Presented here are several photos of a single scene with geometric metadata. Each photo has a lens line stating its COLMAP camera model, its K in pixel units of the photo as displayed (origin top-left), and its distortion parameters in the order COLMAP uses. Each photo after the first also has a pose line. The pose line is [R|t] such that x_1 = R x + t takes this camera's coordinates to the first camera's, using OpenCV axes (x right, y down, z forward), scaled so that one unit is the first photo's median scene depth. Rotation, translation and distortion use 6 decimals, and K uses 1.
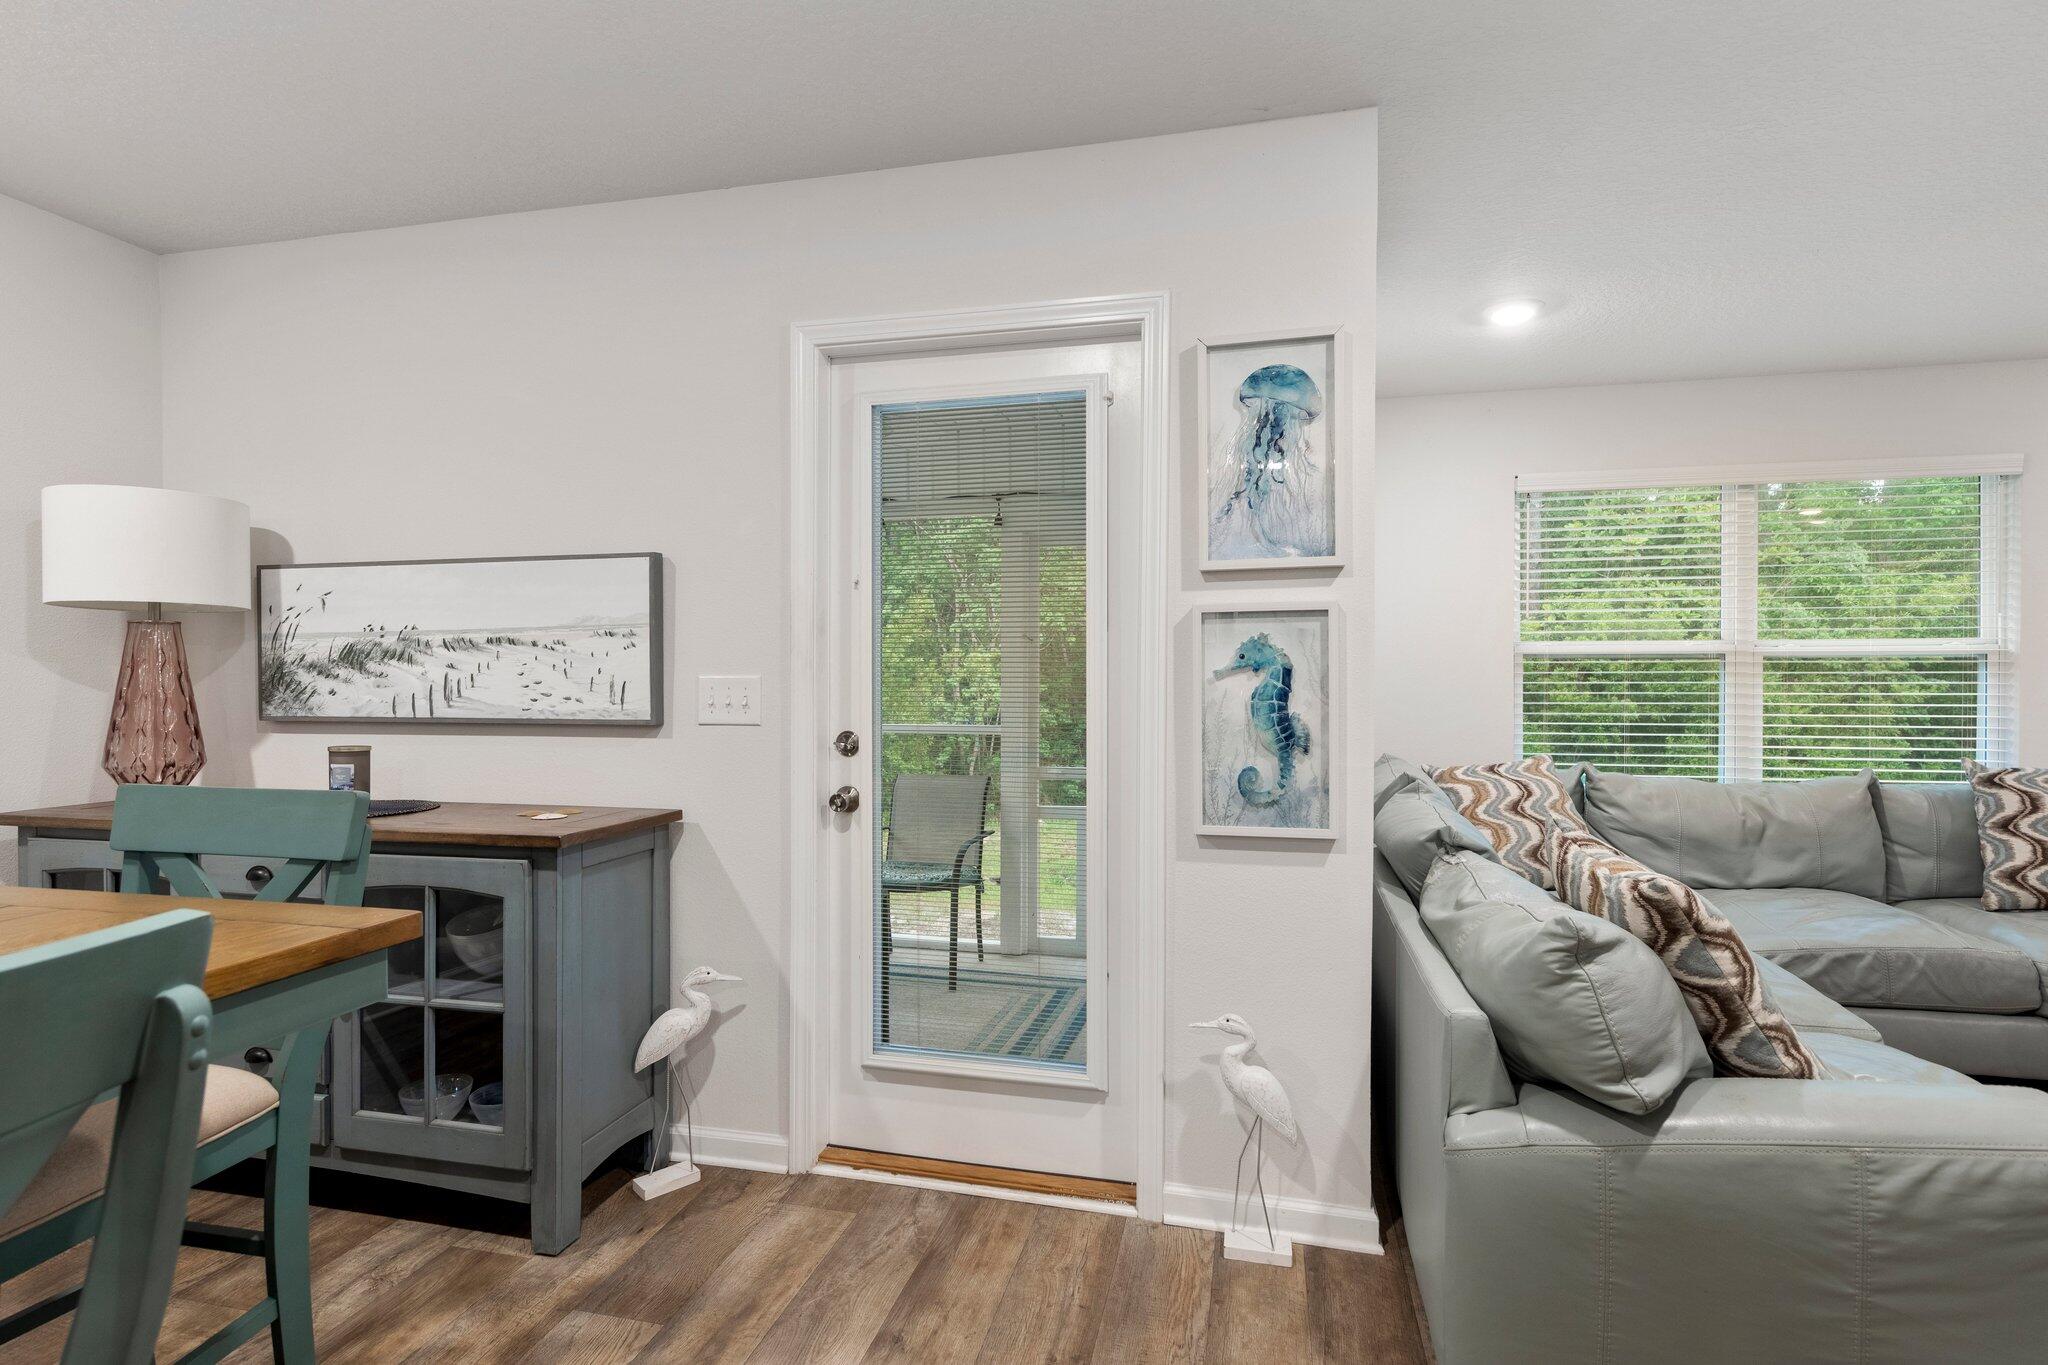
lens RADIAL K [[1006.7, 0, 1014.9], [0, 1006.7, 685.7], [0, 0, 1]] dist [0.001558, 0.000843]
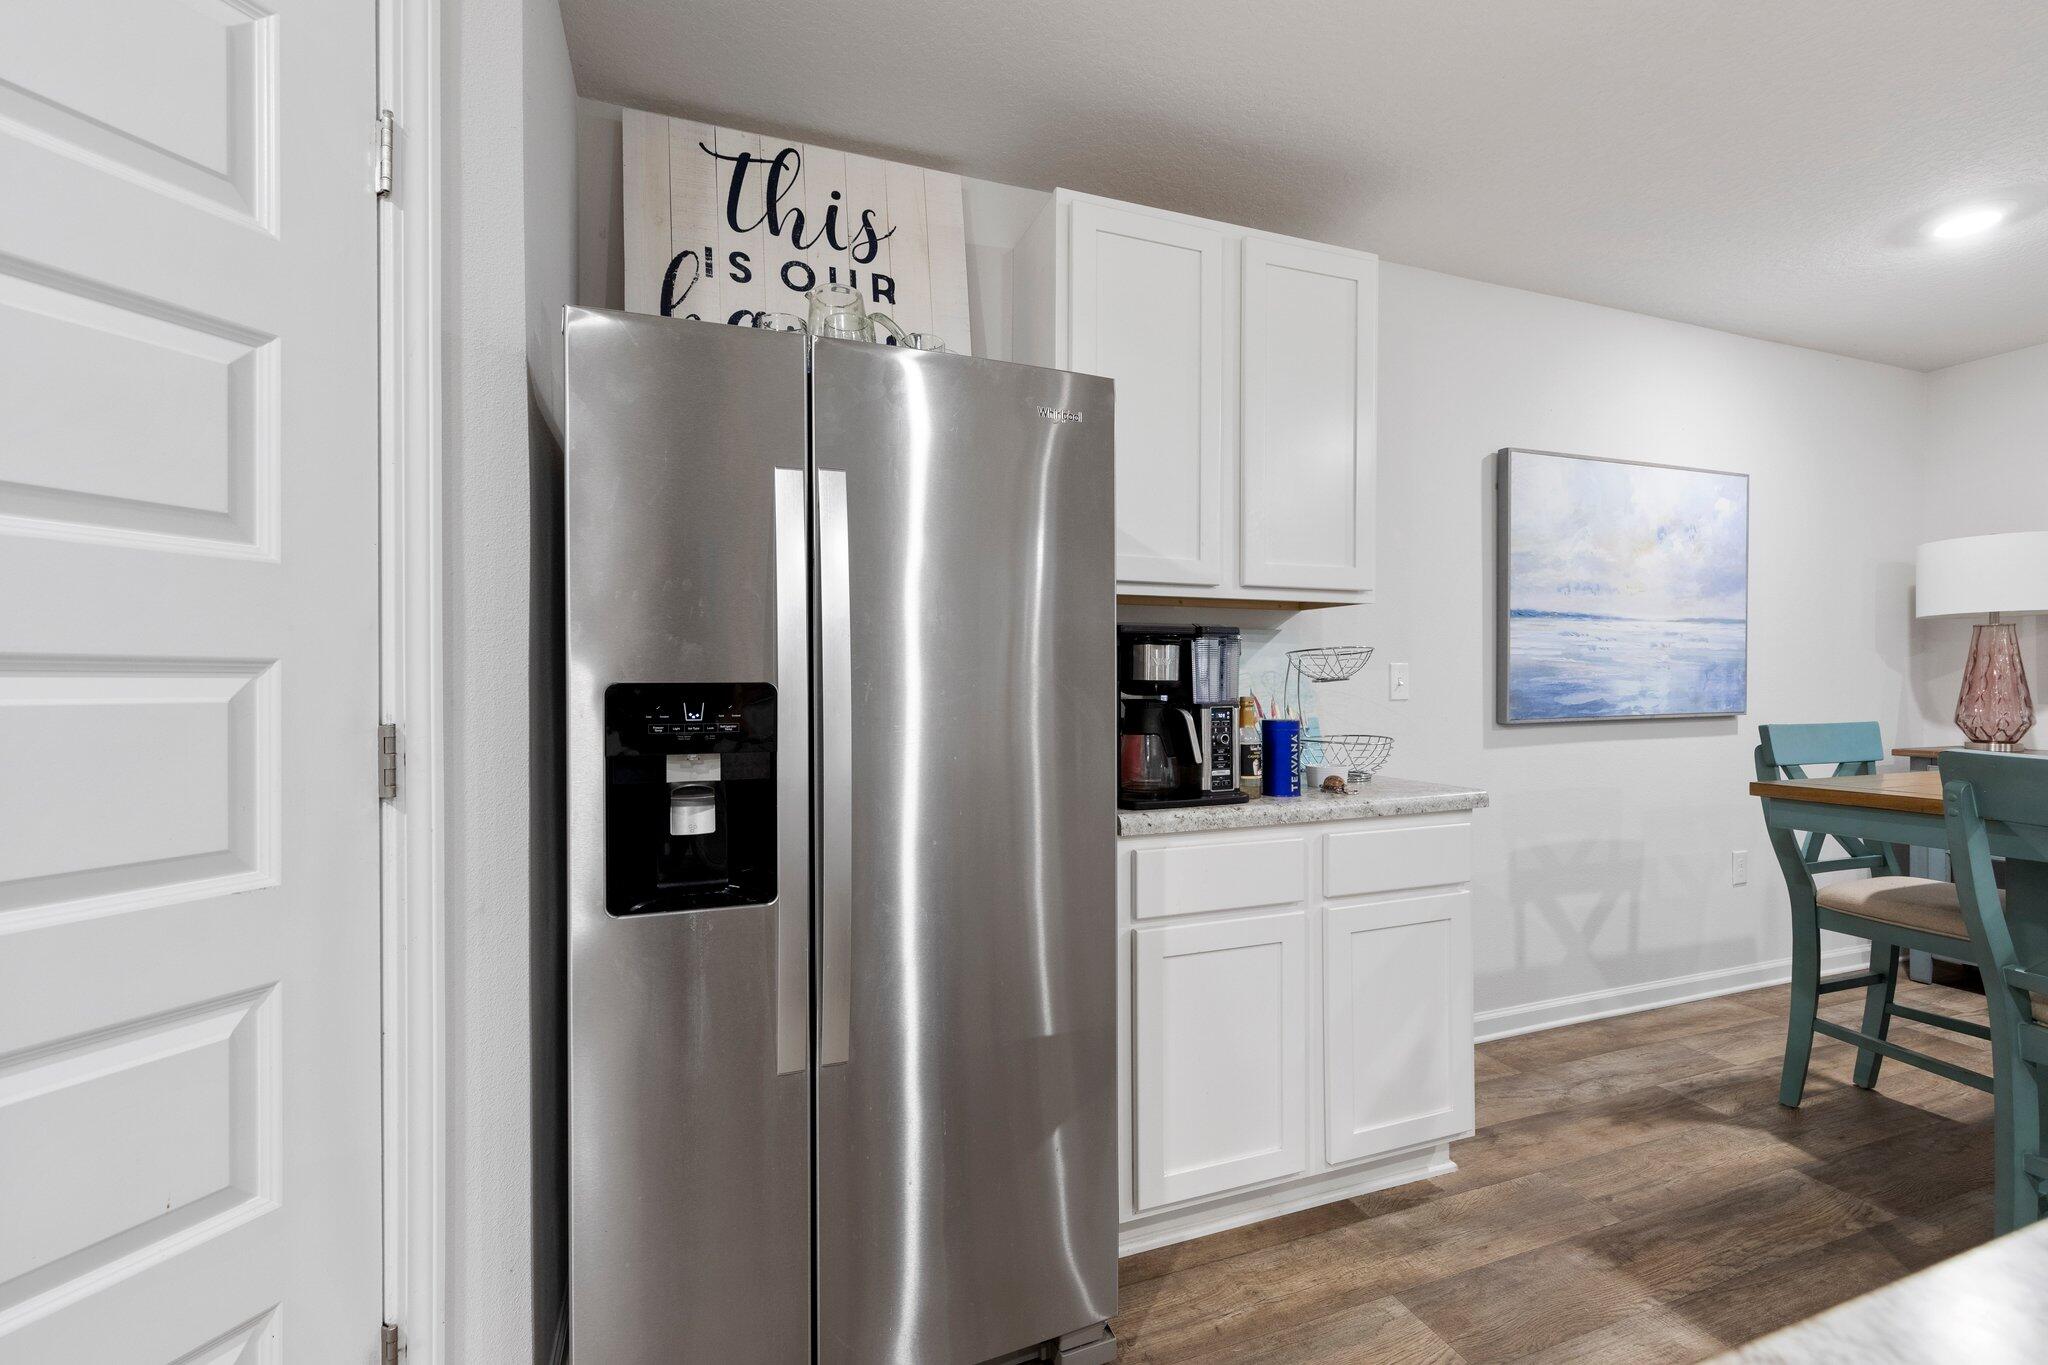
lens RADIAL K [[890.7, 0, 1036.6], [0, 890.7, 679.1], [0, 0, 1]] dist [0.008878, -0.002386]
pose [[0.568305, -0.004078, -0.822808, -0.606171], [-0.002751, 0.999973, -0.006856, 0.029194], [0.822813, 0.006160, 0.568278, -0.909036]]
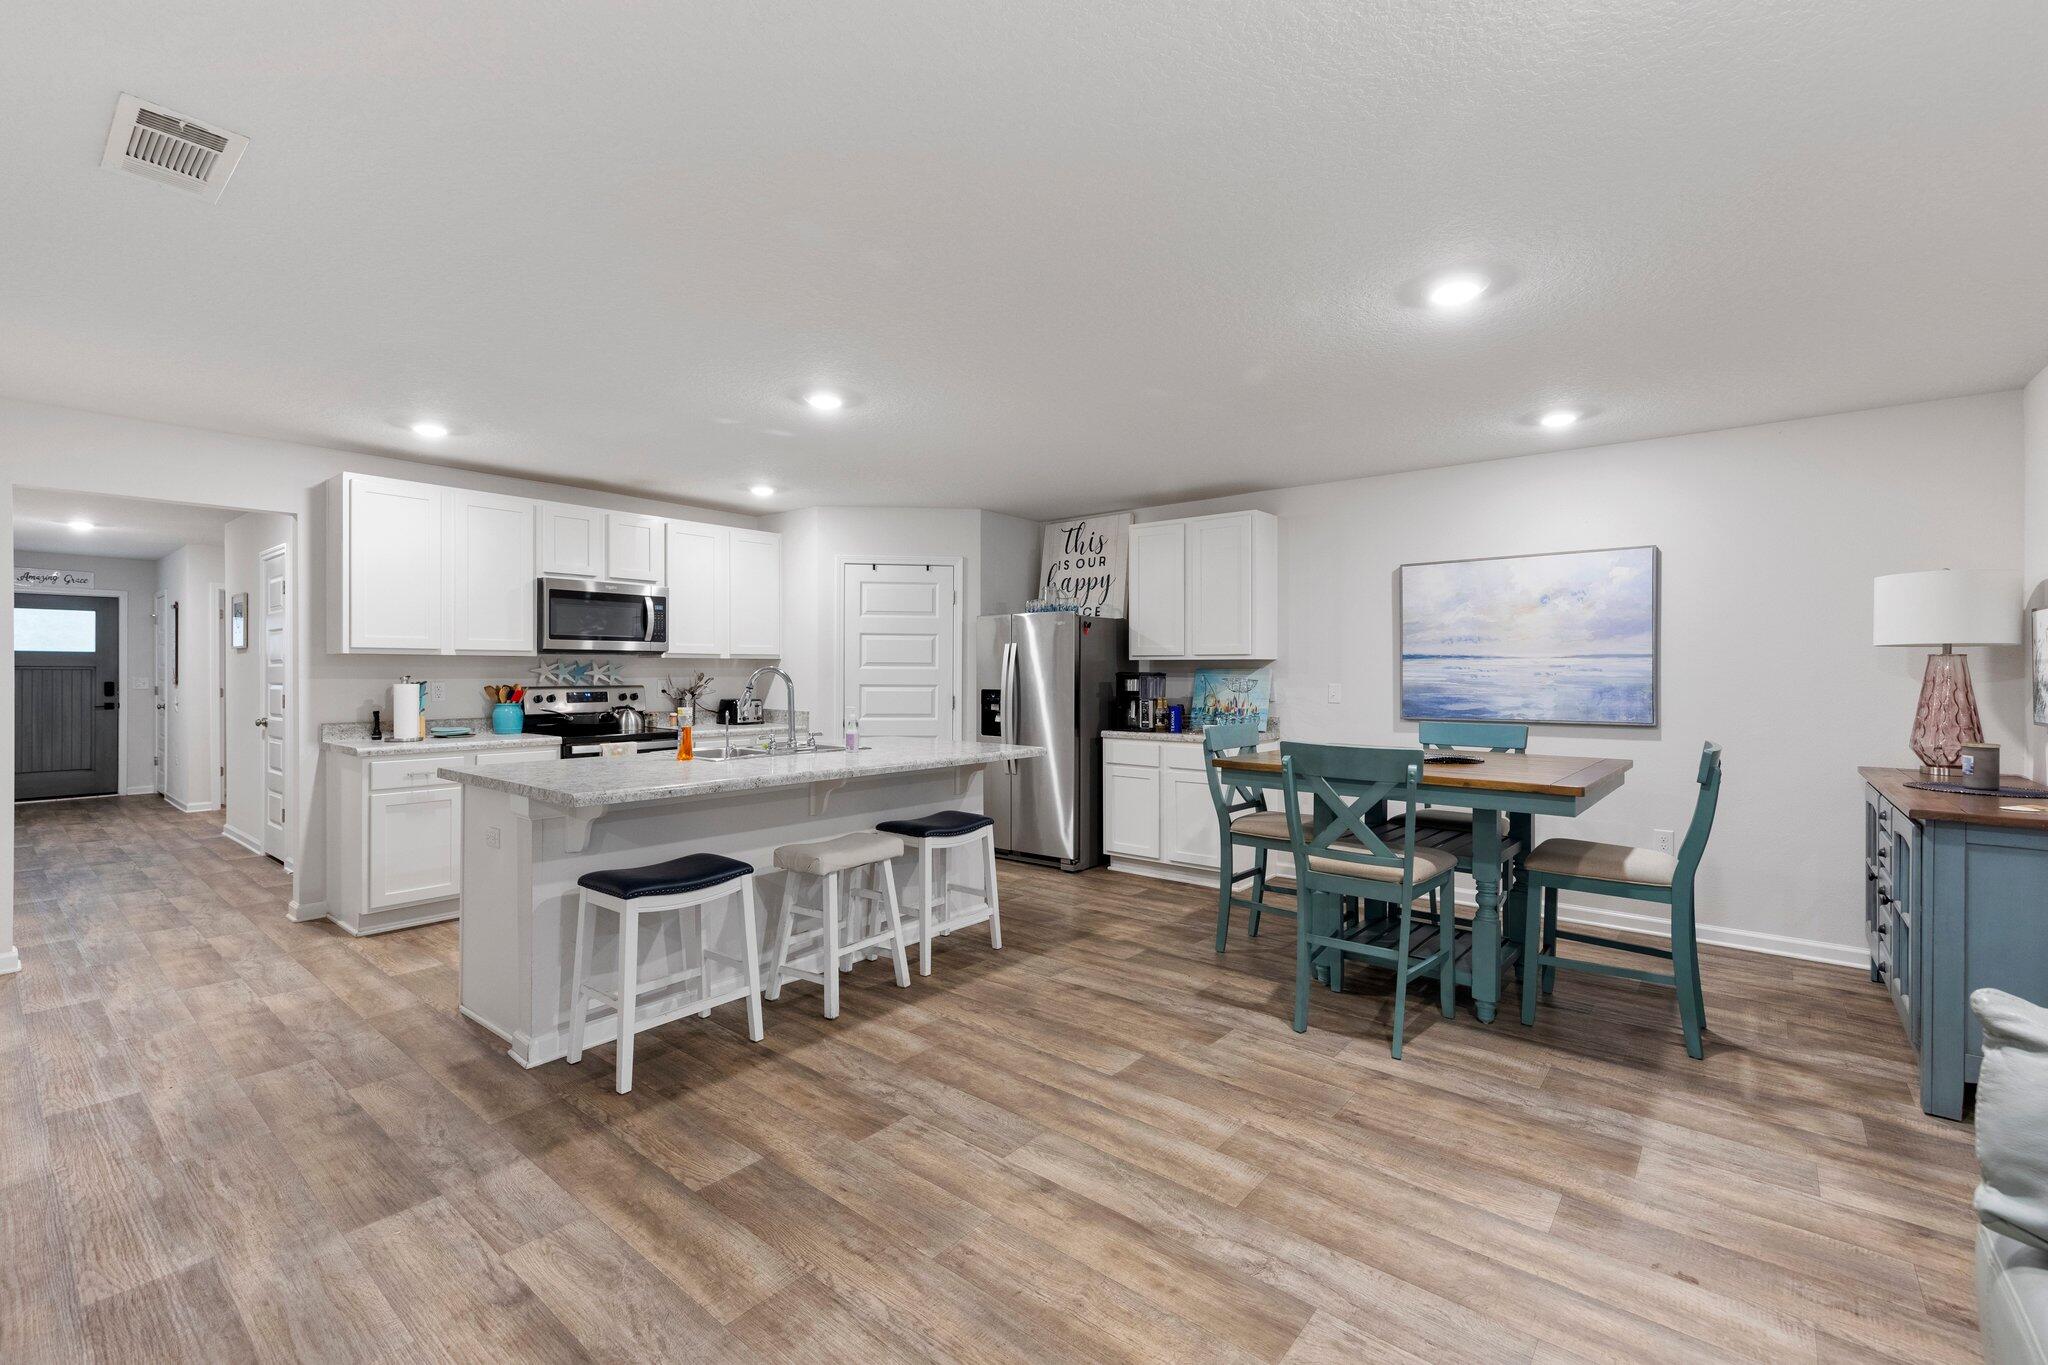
lens RADIAL K [[890.7, 0, 1017.5], [0, 890.7, 672.6], [0, 0, 1]] dist [0.008878, -0.002386]
pose [[-0.440273, -0.000346, -0.897864, 1.034537], [-0.009671, 0.999944, 0.004357, -0.029796], [0.897812, 0.010602, -0.440252, 0.356701]]
